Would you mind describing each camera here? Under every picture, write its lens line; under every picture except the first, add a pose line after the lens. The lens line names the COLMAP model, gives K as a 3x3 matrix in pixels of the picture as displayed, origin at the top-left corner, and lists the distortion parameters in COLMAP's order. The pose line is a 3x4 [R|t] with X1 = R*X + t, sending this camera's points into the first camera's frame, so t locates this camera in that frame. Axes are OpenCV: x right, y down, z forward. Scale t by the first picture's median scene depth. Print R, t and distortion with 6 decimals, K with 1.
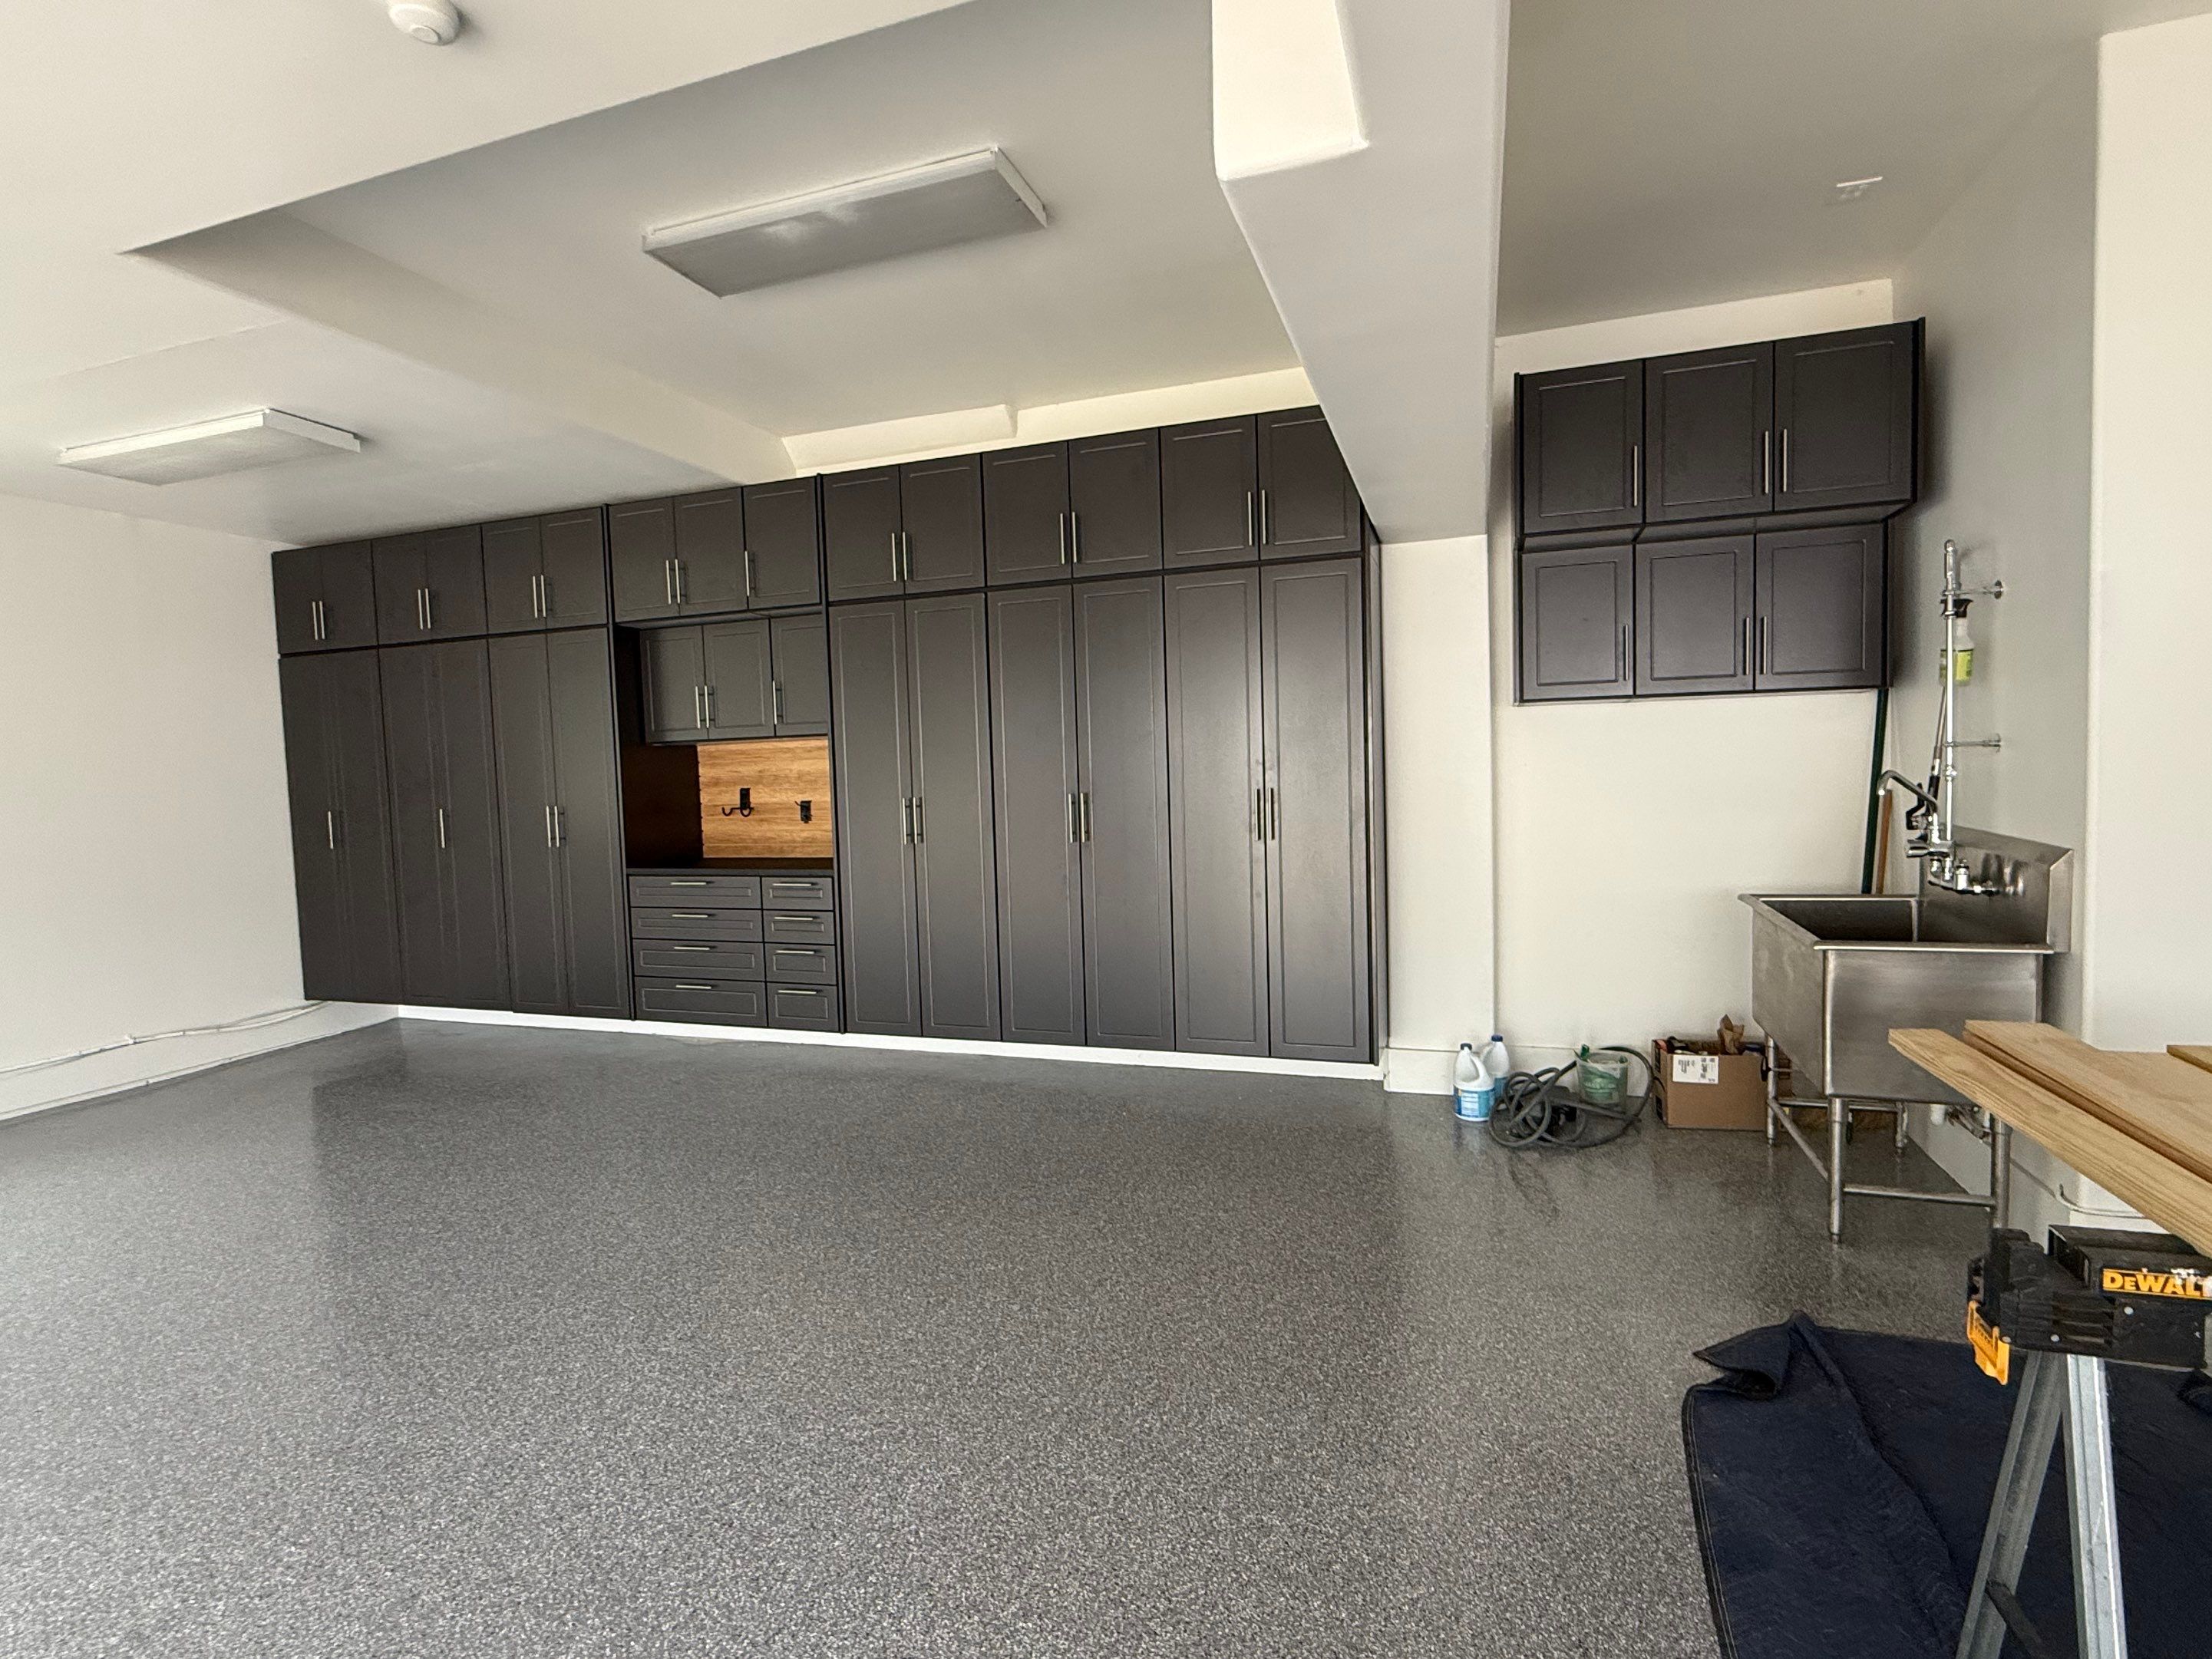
lens RADIAL K [[1101.5, 0, 1101.7], [0, 1101.5, 827.4], [0, 0, 1]] dist [-0.004071, 0.002067]
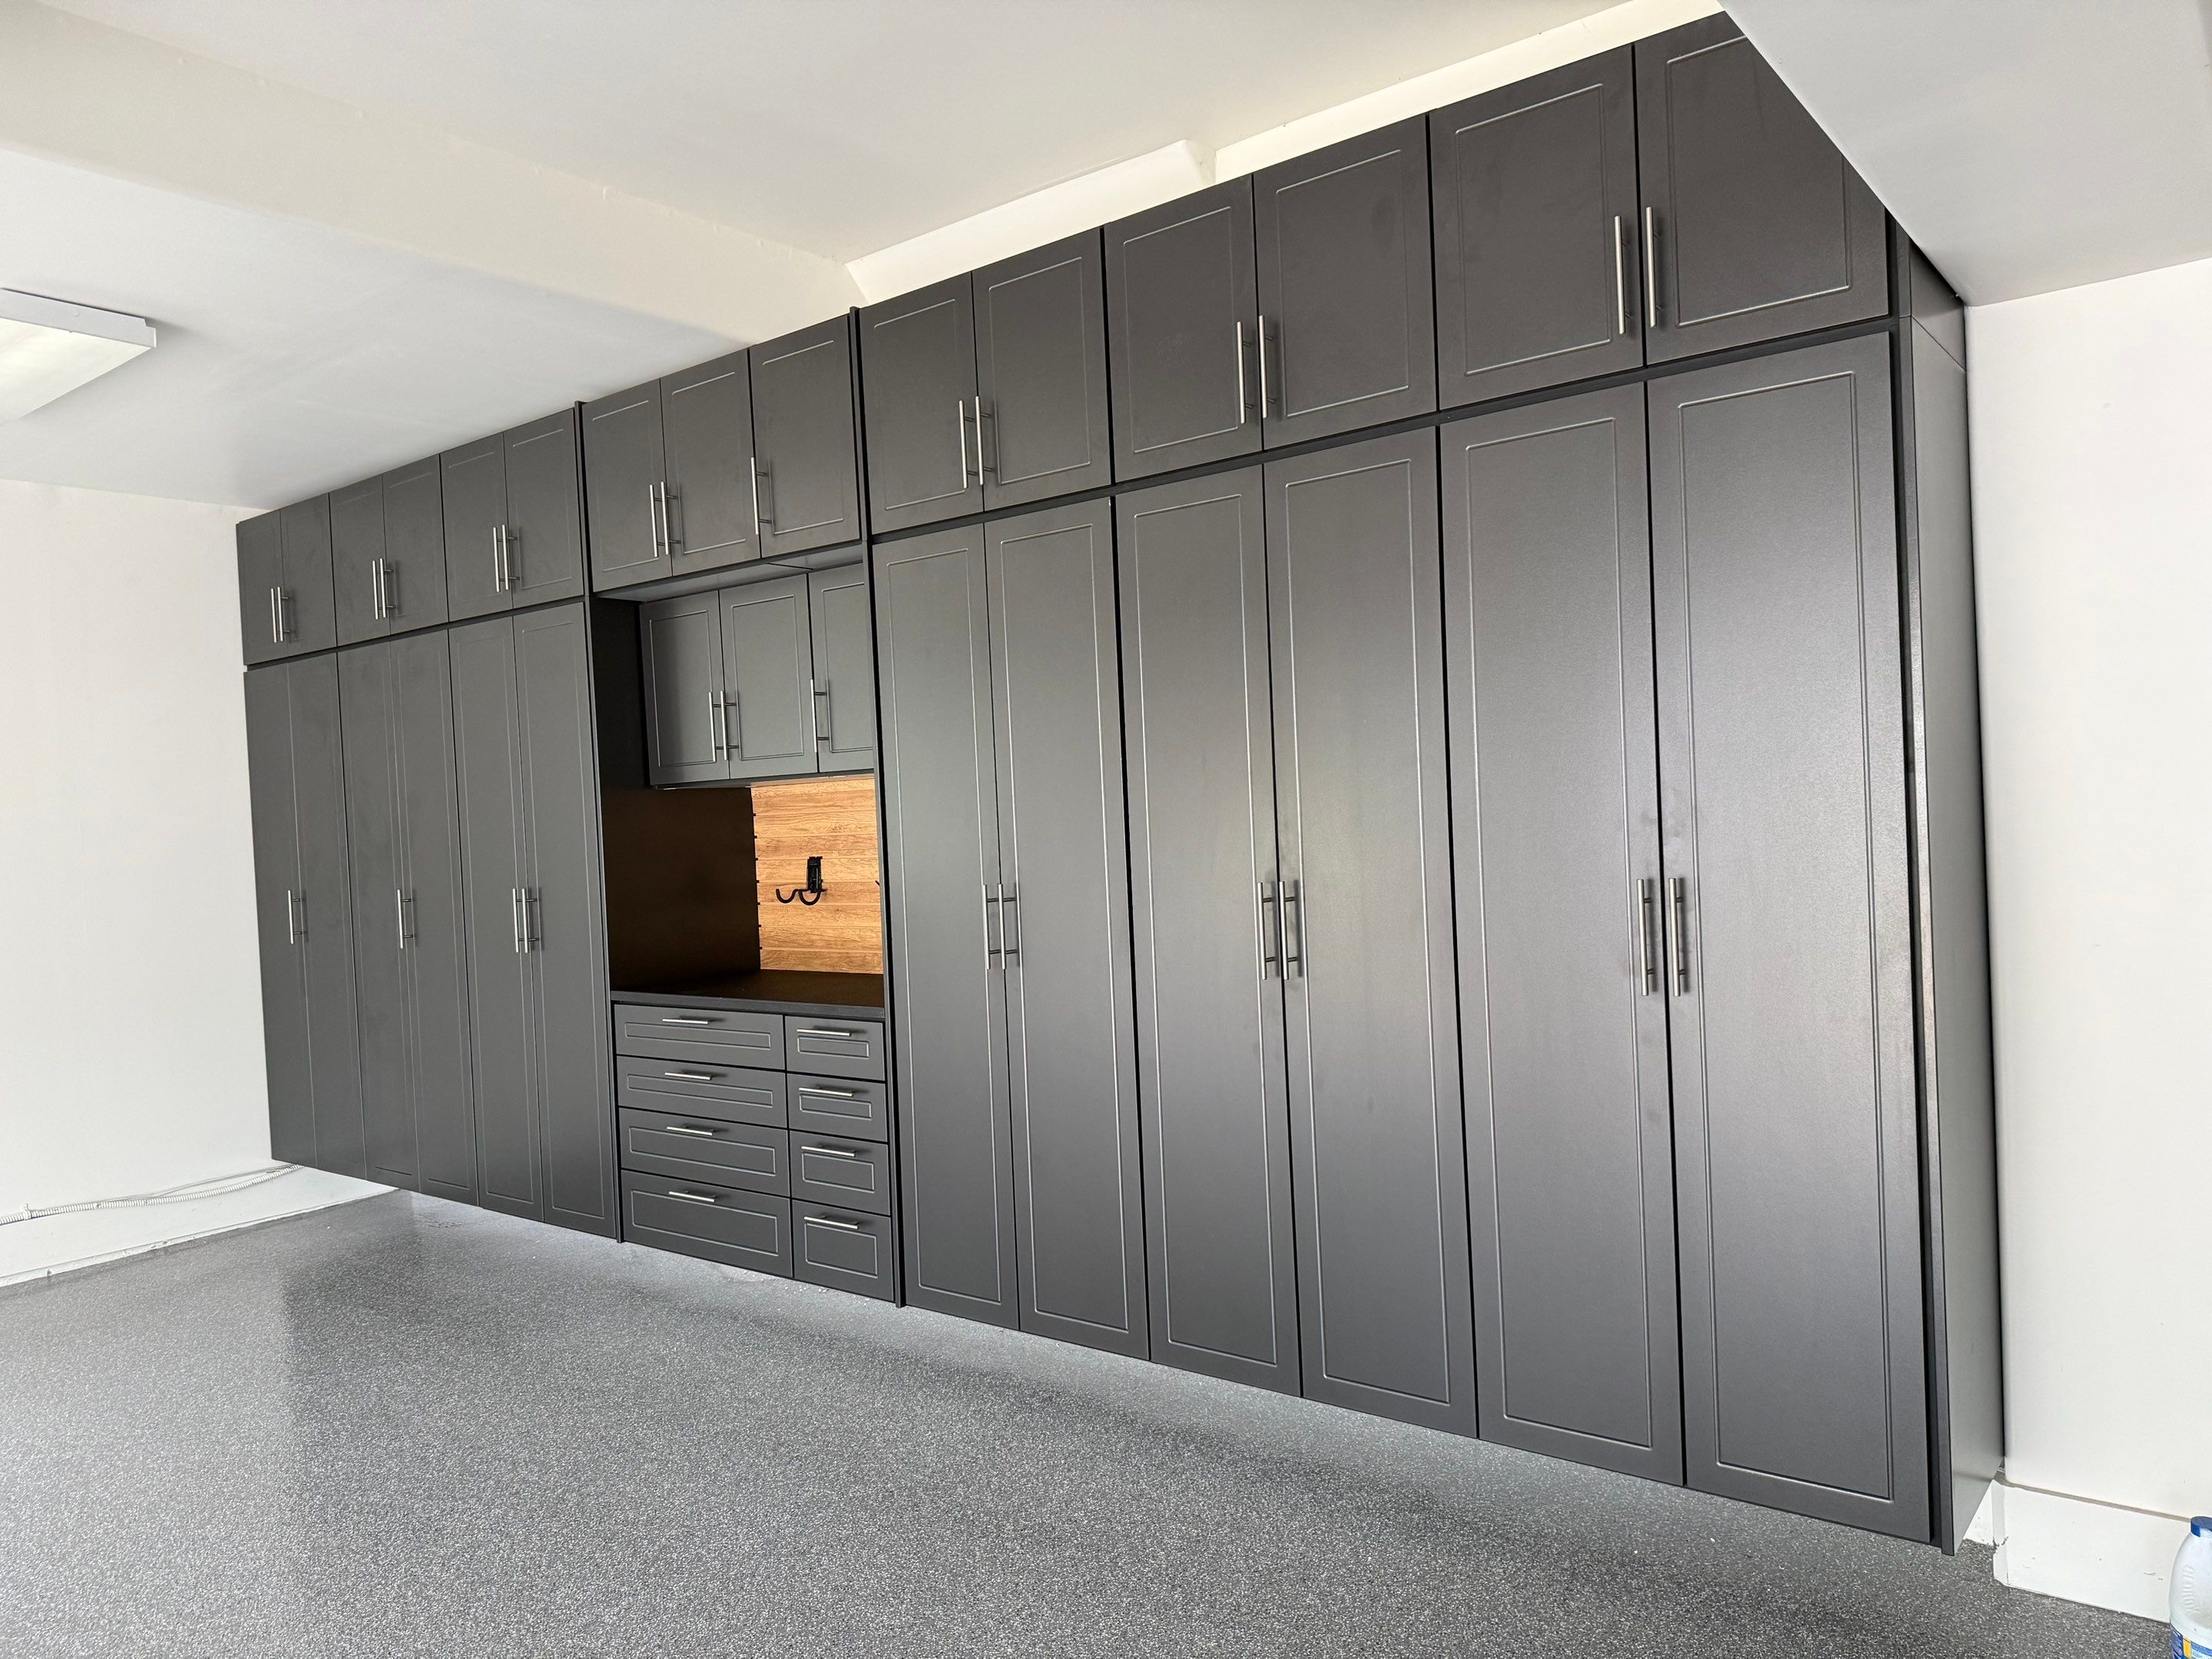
lens RADIAL K [[1576.2, 0, 1094.6], [0, 1576.2, 831.3], [0, 0, 1]] dist [0.035365, -0.042669]
pose [[0.943152, -0.007029, -0.332288, 0.124501], [-0.001675, 0.999663, -0.025899, -0.031755], [0.332358, 0.024983, 0.942822, 0.276024]]
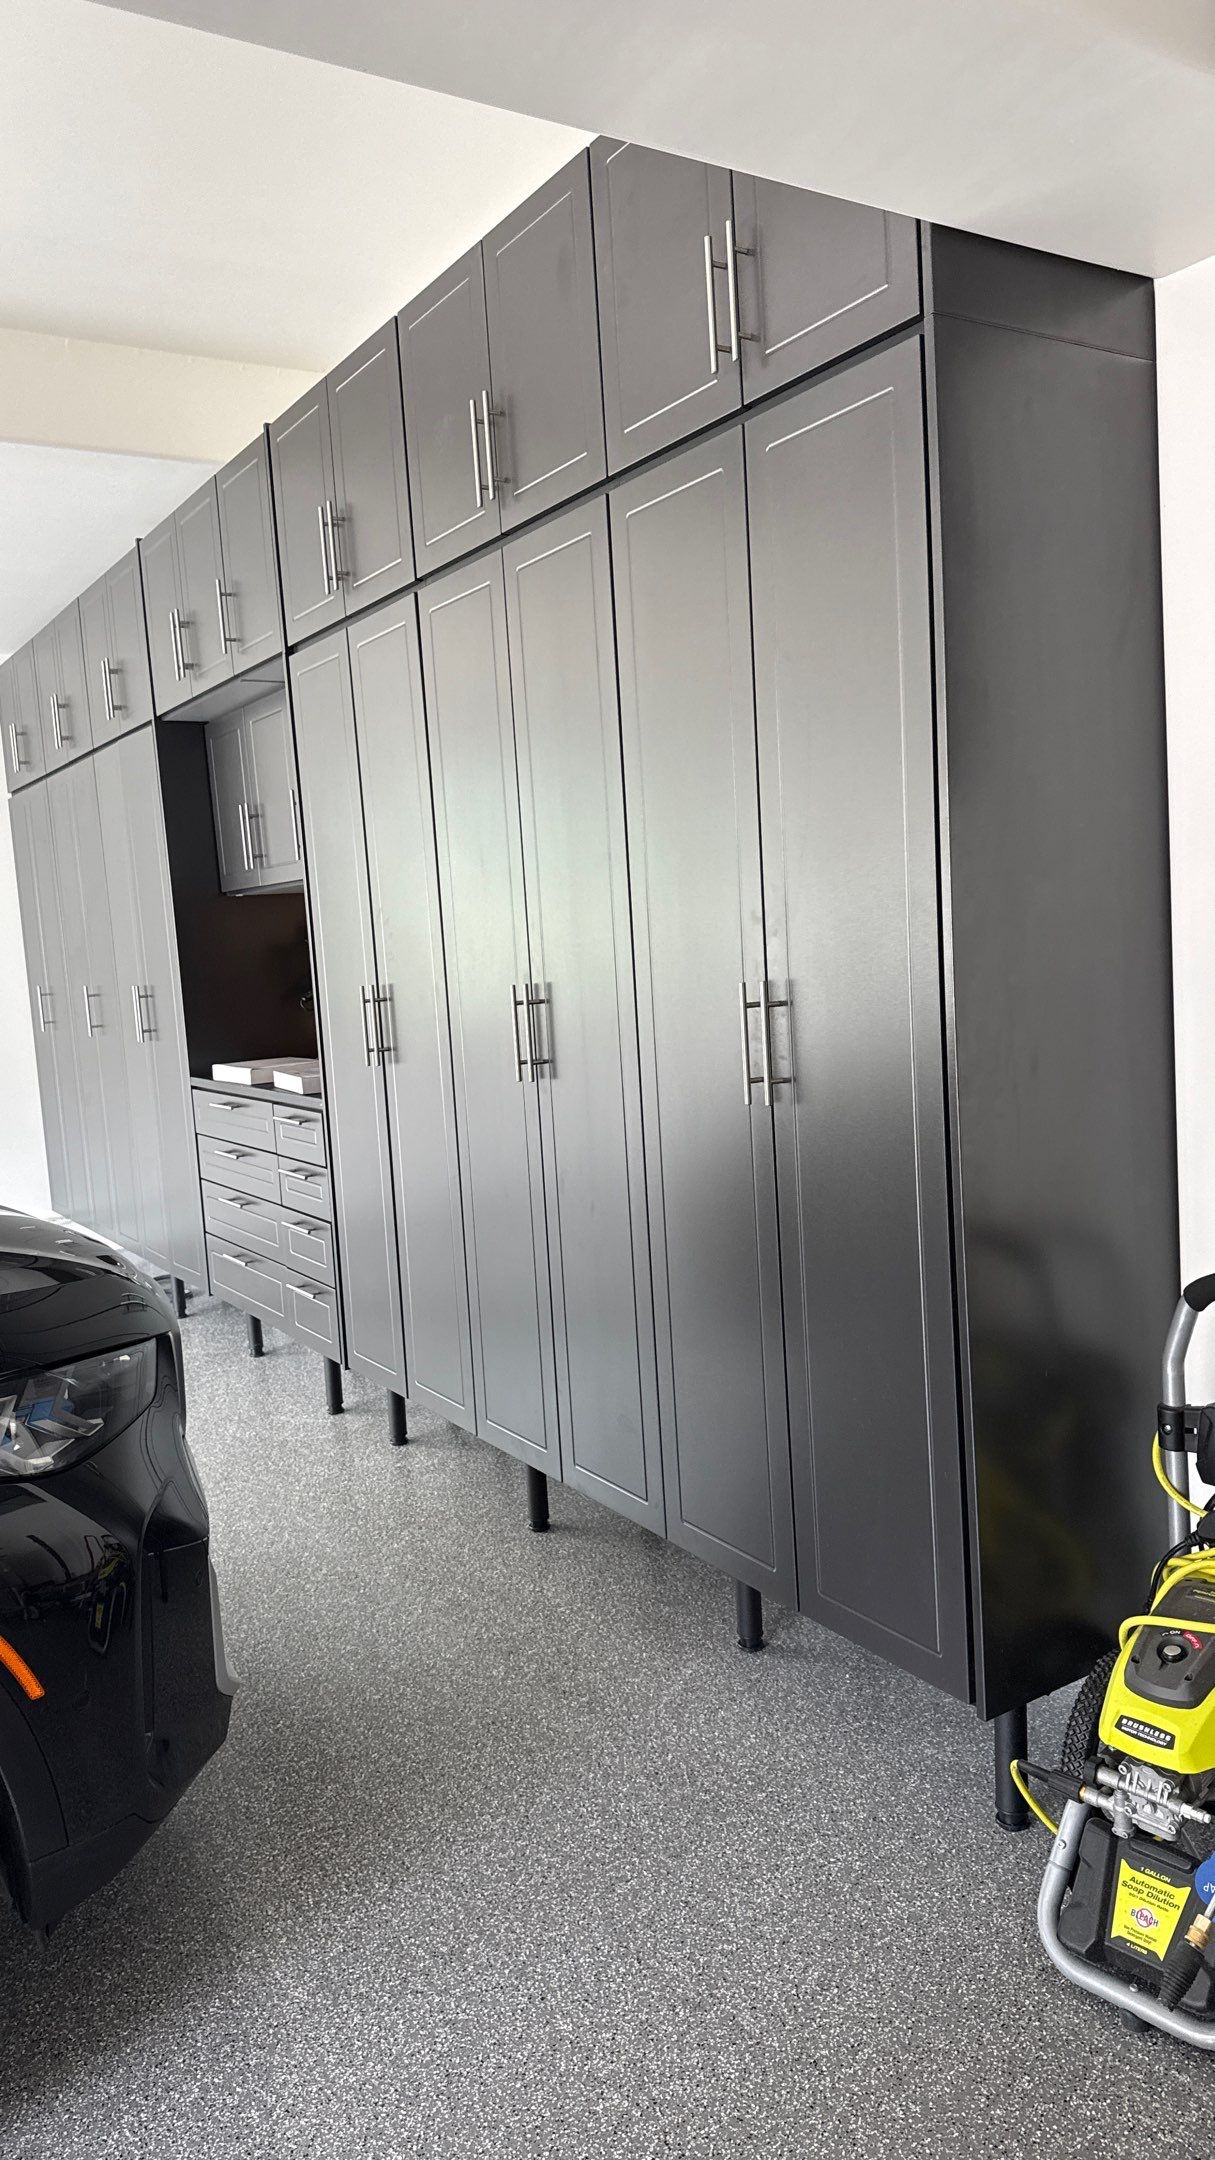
lens RADIAL K [[1536.2, 0, 586.4], [0, 1536.2, 1093.1], [0, 0, 1]] dist [0.039465, -0.051258]
pose [[0.778694, 0.048824, -0.625501, 0.394323], [0.006627, 0.996272, 0.086015, -0.037090], [0.627368, -0.071125, 0.775468, 0.438753]]
